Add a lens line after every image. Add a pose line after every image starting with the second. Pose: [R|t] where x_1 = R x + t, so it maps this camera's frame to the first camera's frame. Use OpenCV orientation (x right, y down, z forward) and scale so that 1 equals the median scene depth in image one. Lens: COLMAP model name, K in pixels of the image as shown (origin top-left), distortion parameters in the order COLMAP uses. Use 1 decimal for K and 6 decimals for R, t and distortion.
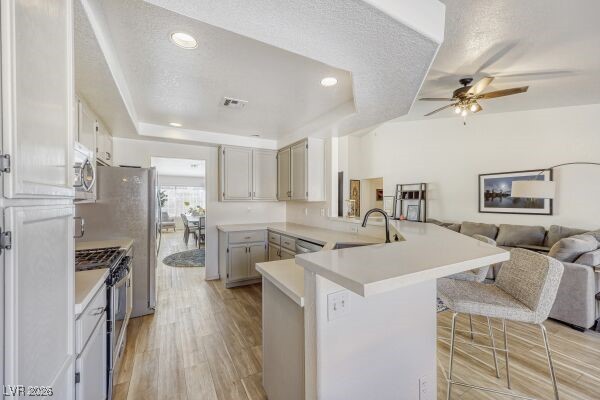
lens RADIAL K [[238.1, 0, 295.5], [0, 238.1, 201.1], [0, 0, 1]] dist [0.001290, 0.001555]
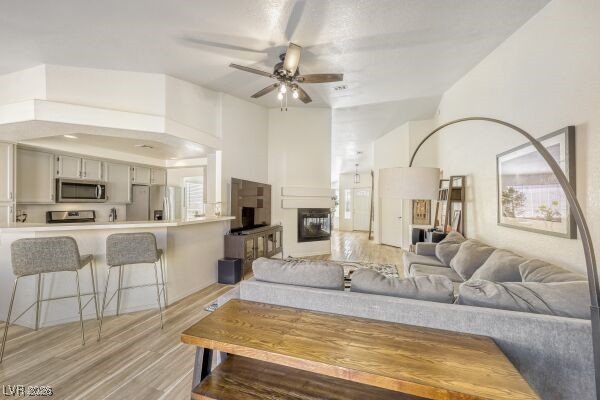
lens RADIAL K [[238.1, 0, 298.0], [0, 238.1, 202.2], [0, 0, 1]] dist [0.001290, 0.001555]
pose [[0.694004, -0.001671, -0.719969, 0.853261], [-0.003329, 0.999979, -0.005530, 0.000238], [0.719964, 0.006234, 0.693984, 0.297072]]
